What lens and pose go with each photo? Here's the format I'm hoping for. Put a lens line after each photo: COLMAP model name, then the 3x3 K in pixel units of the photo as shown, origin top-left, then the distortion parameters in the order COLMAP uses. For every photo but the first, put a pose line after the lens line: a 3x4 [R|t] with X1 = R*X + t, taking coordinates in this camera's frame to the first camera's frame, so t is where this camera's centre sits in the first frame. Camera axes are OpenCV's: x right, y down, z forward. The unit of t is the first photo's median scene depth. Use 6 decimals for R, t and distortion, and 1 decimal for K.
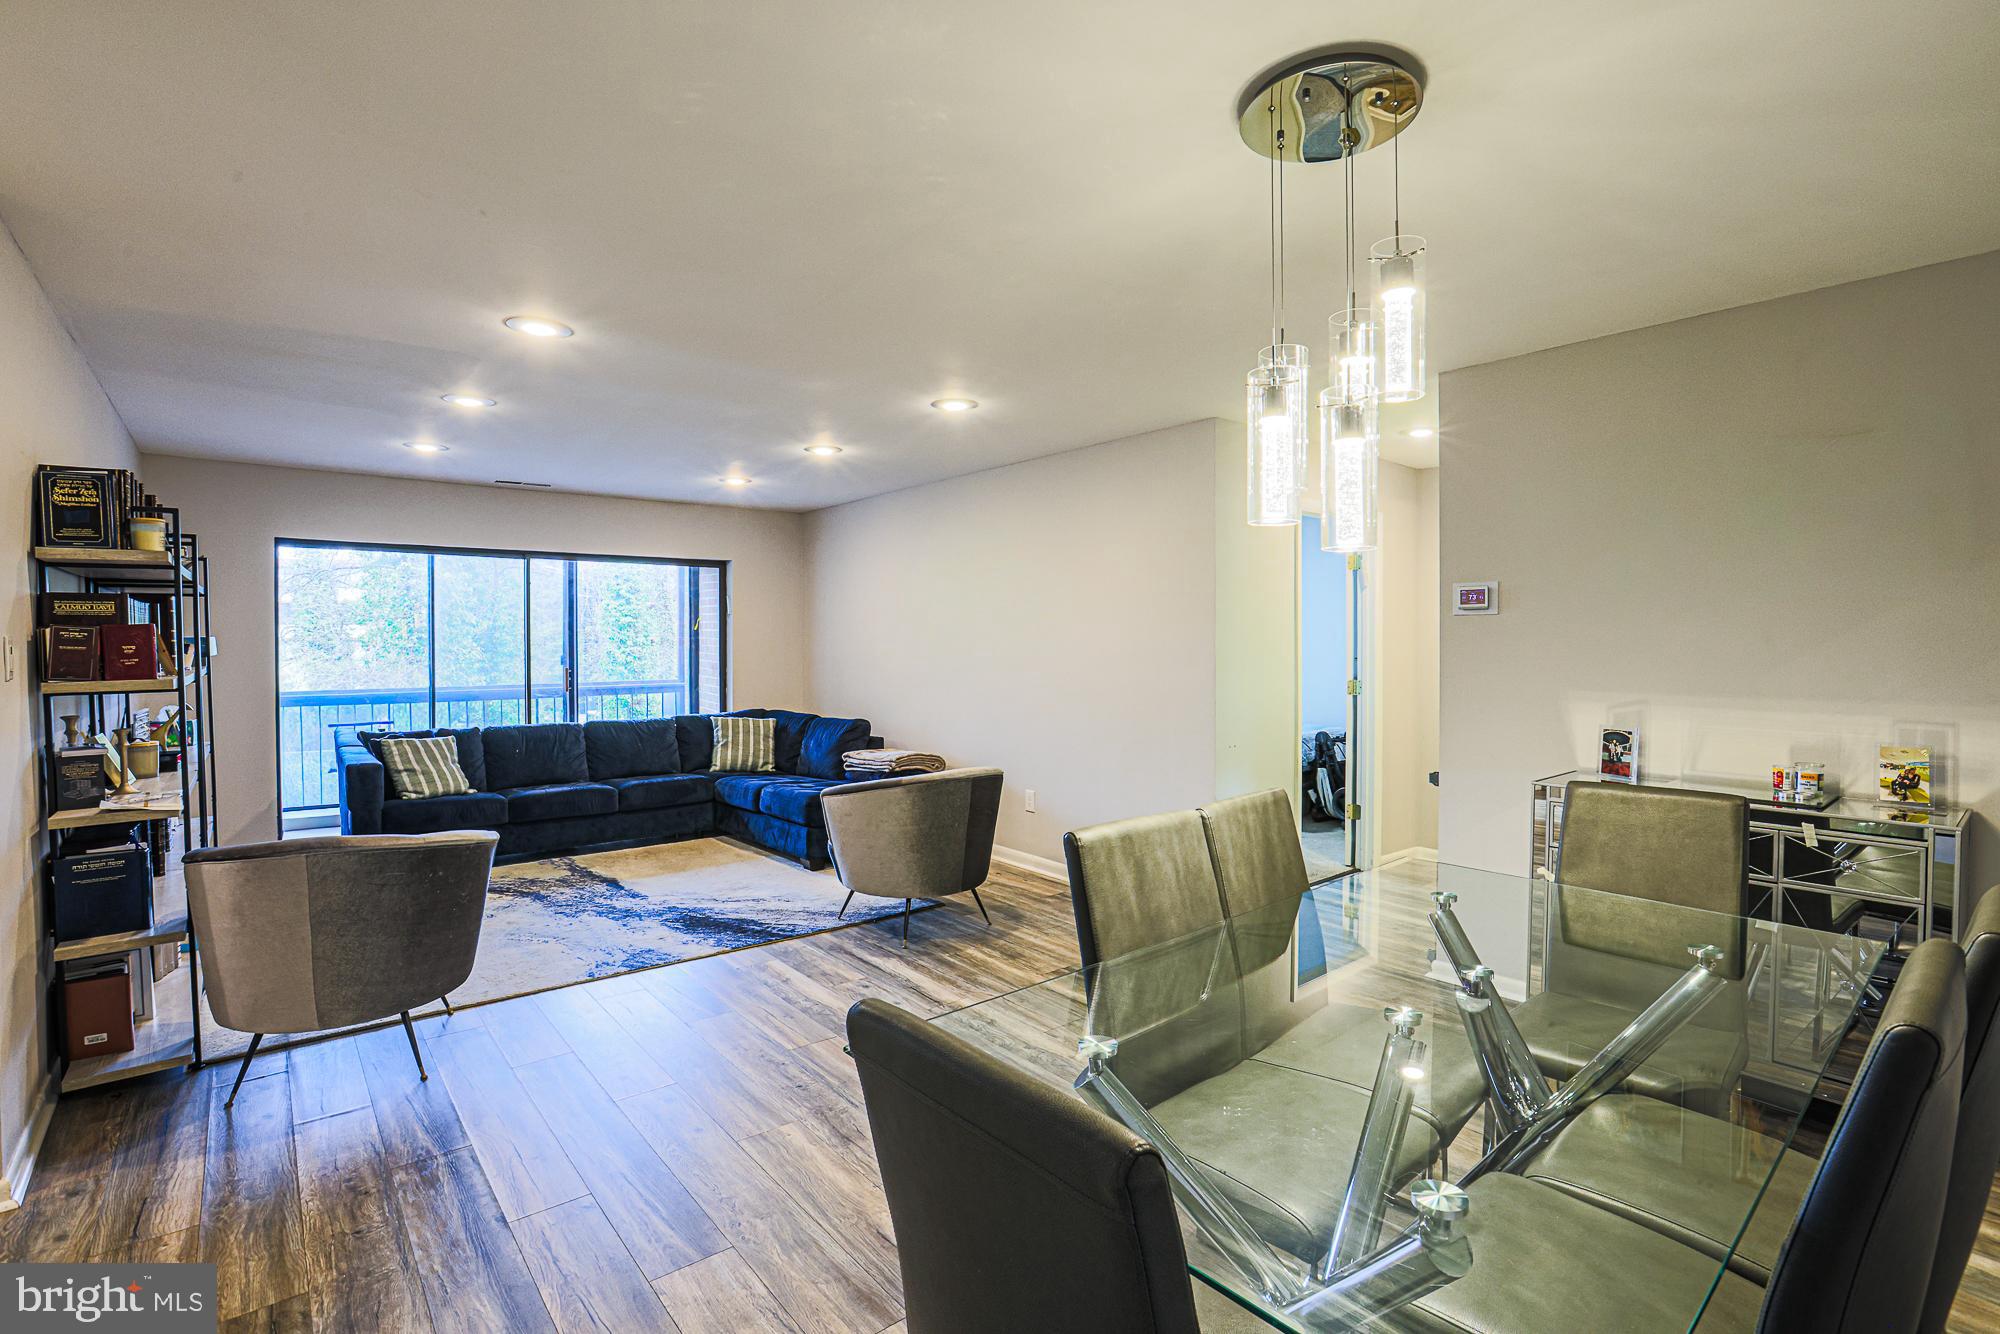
lens RADIAL K [[937.2, 0, 976.4], [0, 937.2, 637.8], [0, 0, 1]] dist [-0.000444, 0.000451]
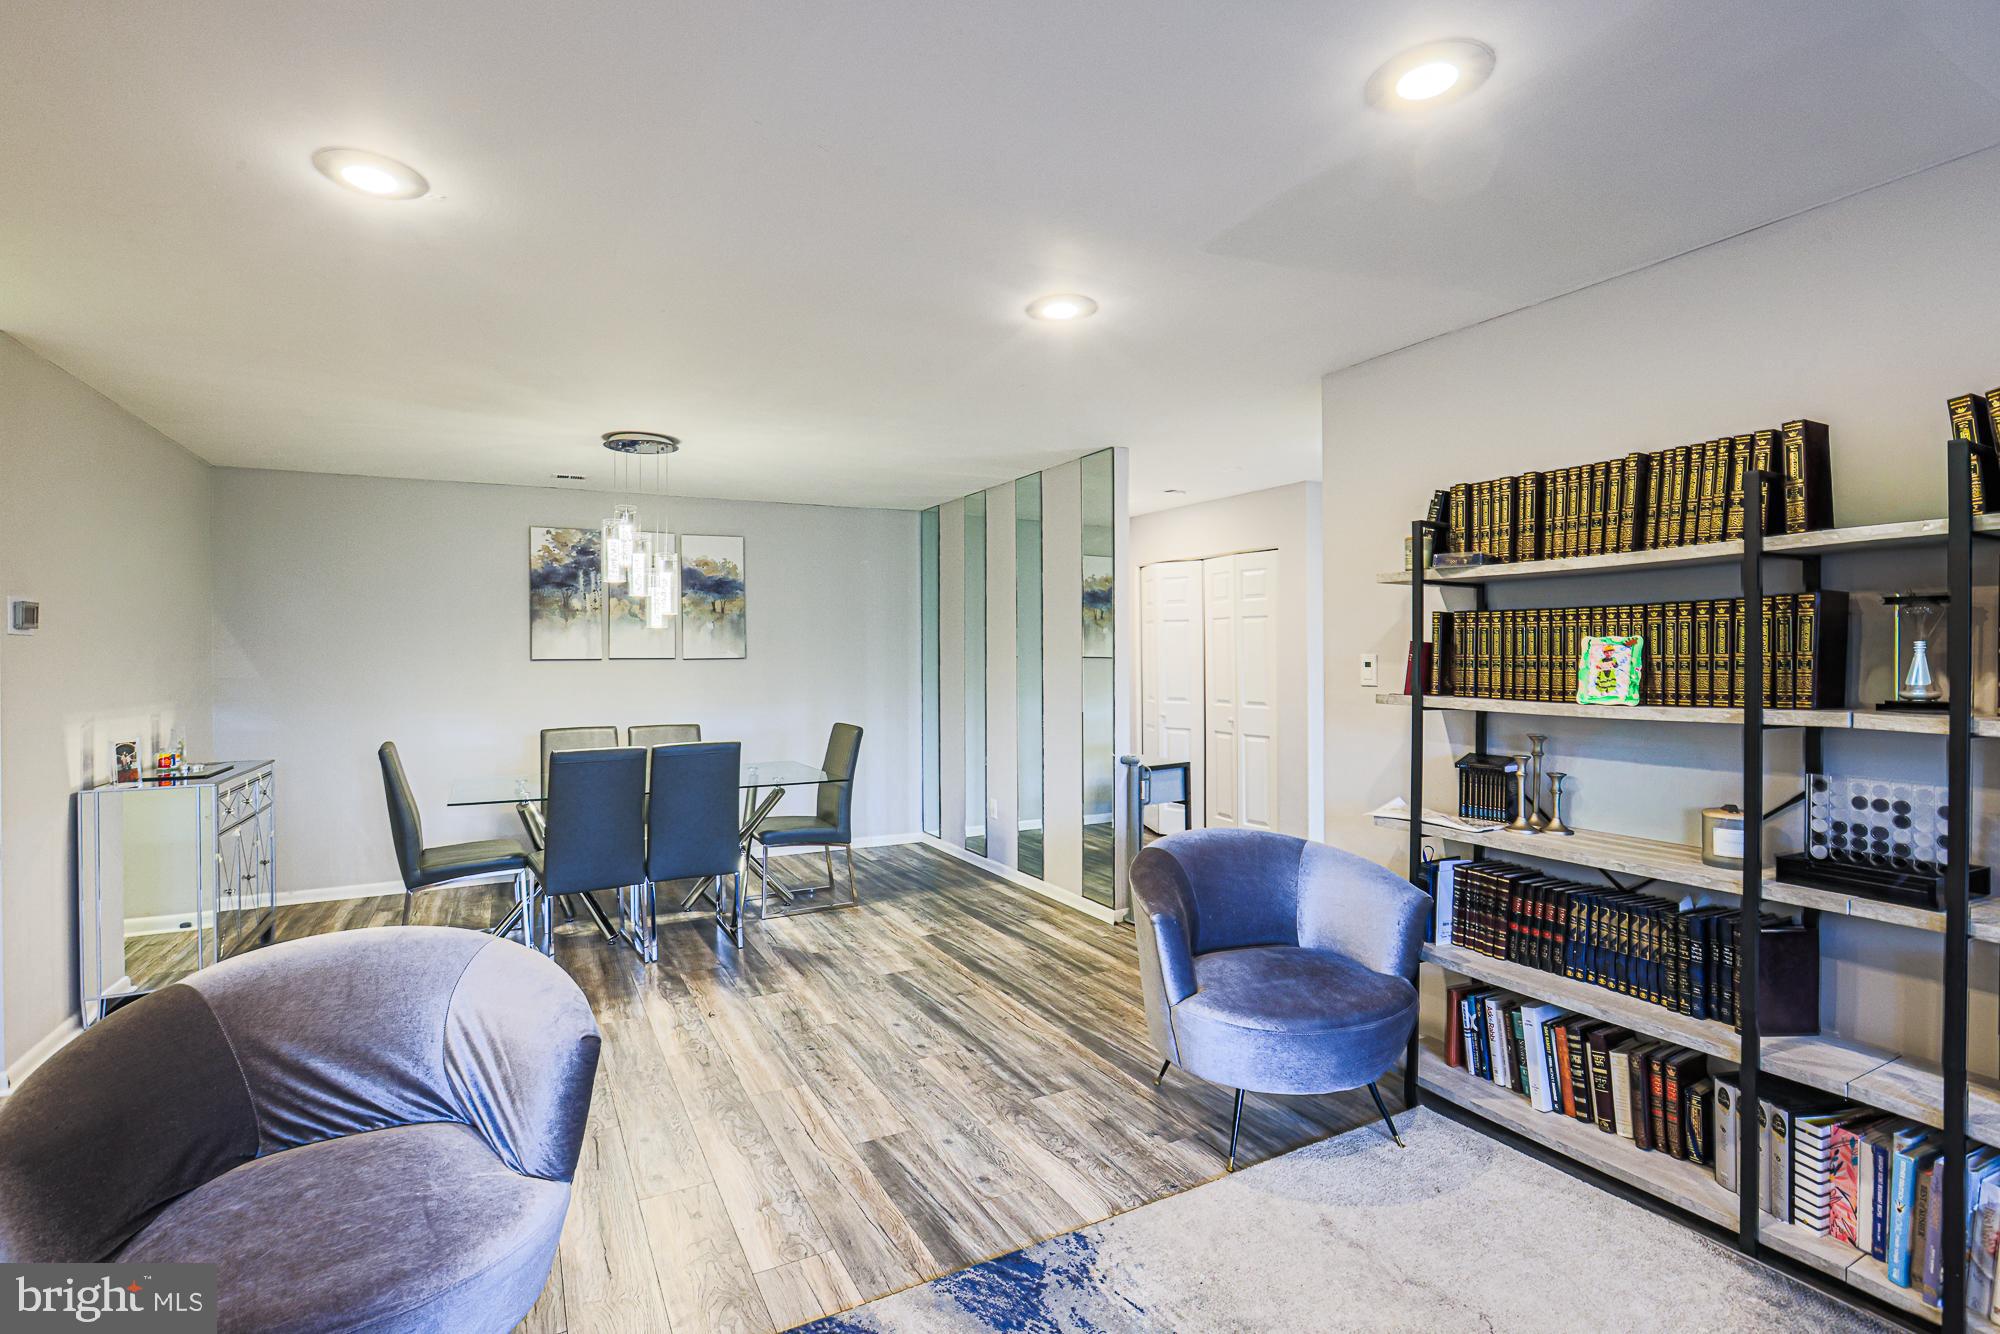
lens RADIAL K [[938.8, 0, 1006.2], [0, 938.8, 664.1], [0, 0, 1]] dist [0.000389, 0.000010]
pose [[-0.986330, -0.002701, 0.164761, -0.314505], [-0.002114, 0.999991, 0.003733, 0.003016], [-0.164770, 0.003334, -0.986326, 1.077511]]
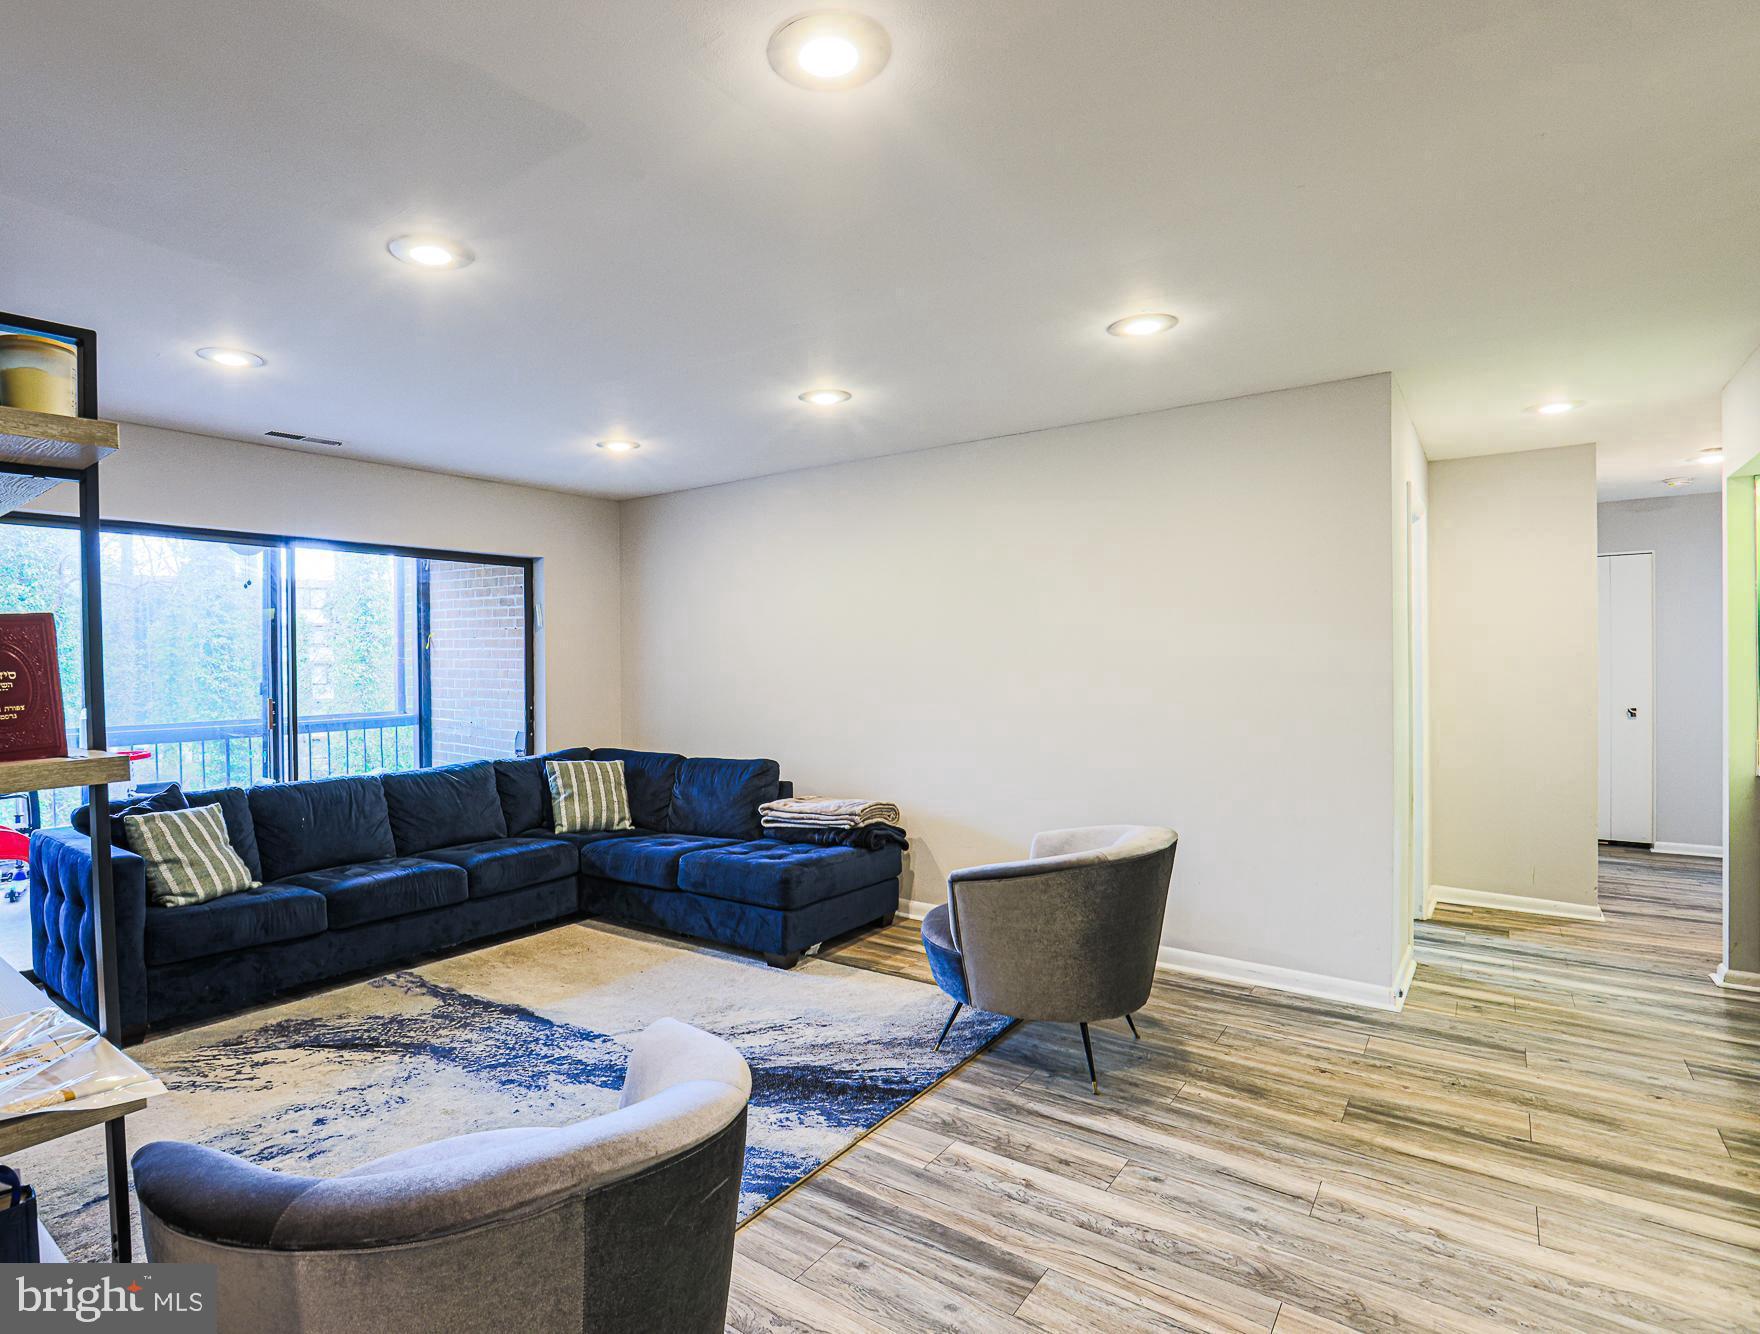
lens RADIAL K [[914.3, 0, 782.7], [0, 914.3, 667.5], [0, 0, 1]] dist [-0.023247, 0.000157]
pose [[0.970736, -0.003719, 0.240120, -0.348250], [0.002426, 0.999981, 0.005681, 0.006350], [-0.240137, -0.004933, 0.970727, 0.300887]]
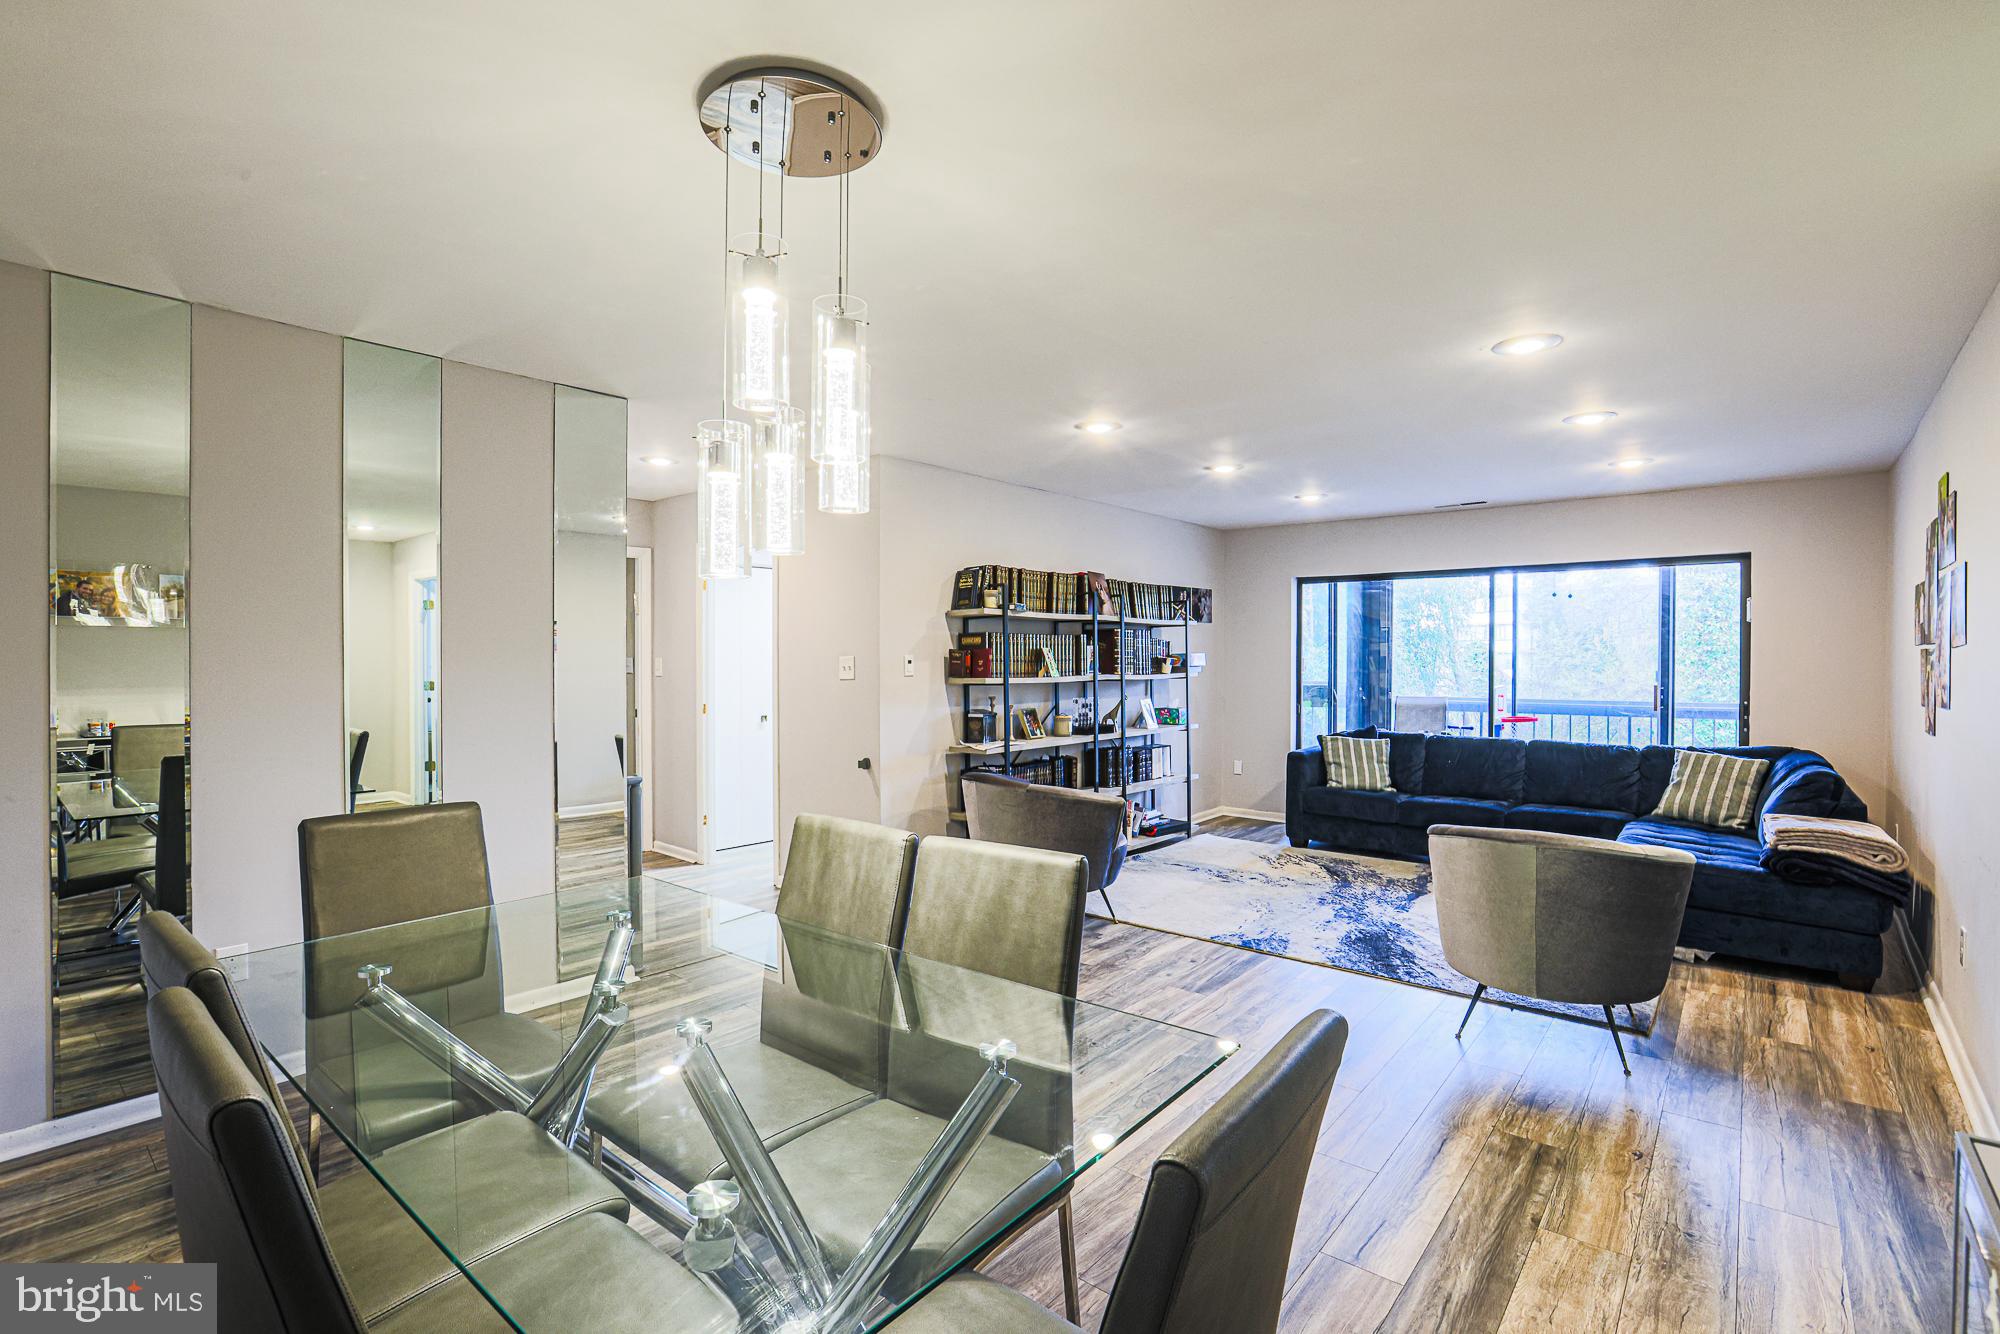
lens RADIAL K [[930.0, 0, 1000.0], [0, 930.0, 667.0], [0, 0, 1]] dist [-0.069578, 0.024918]
pose [[0.204248, 0.014424, -0.978813, 0.464092], [0.006144, 0.999853, 0.016017, -0.003991], [0.978900, -0.009285, 0.204130, 0.339415]]
